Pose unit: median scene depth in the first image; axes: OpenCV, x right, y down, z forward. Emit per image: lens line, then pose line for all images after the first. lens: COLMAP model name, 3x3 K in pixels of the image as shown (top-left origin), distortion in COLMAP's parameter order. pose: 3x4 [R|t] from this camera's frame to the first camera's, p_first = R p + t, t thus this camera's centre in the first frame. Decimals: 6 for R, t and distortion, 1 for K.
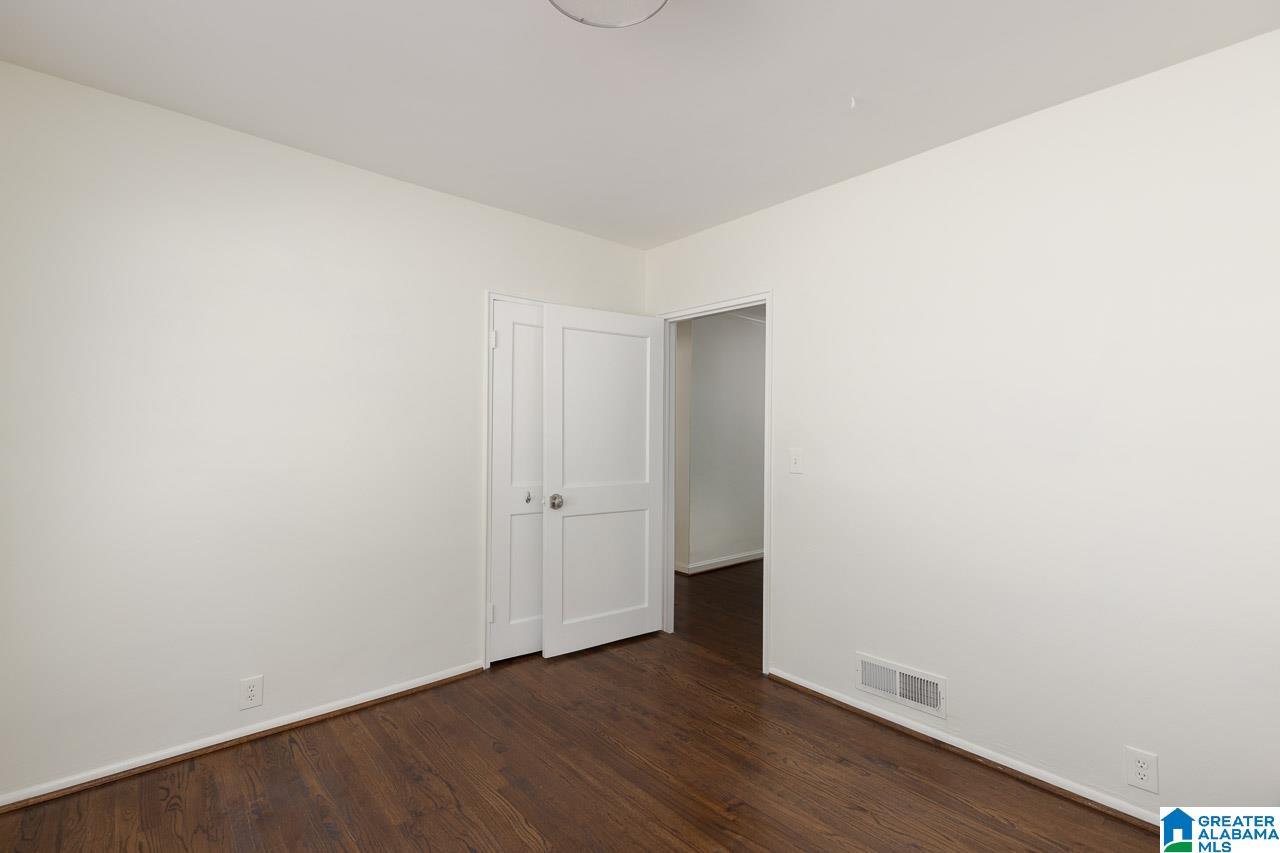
lens RADIAL K [[578.1, 0, 634.1], [0, 578.1, 431.6], [0, 0, 1]] dist [0.002693, 0.000136]
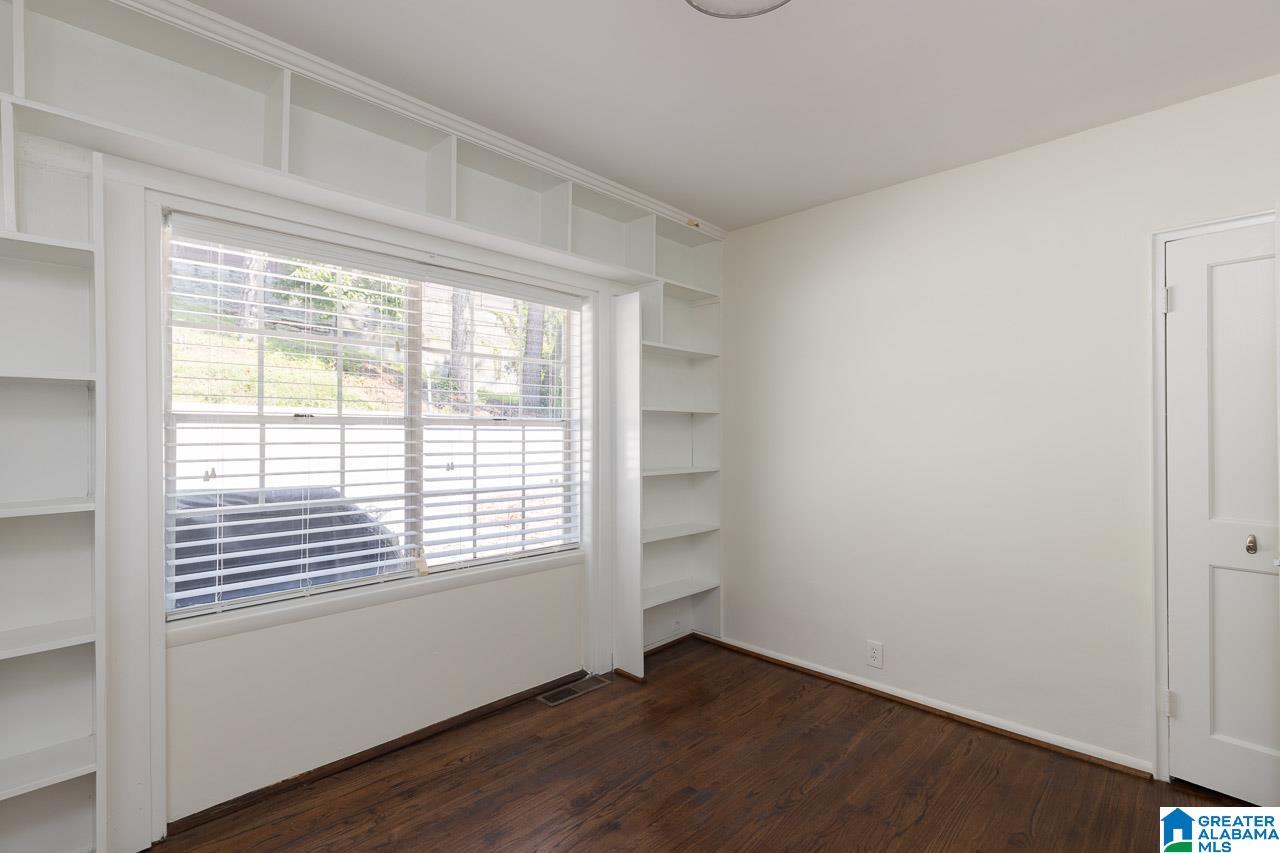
lens RADIAL K [[578.1, 0, 634.1], [0, 578.1, 431.6], [0, 0, 1]] dist [0.002693, 0.000136]
pose [[0.068945, -0.014412, -0.997516, 0.536434], [0.001152, 0.999896, -0.014366, 0.004204], [0.997620, -0.000159, 0.068955, 0.439712]]
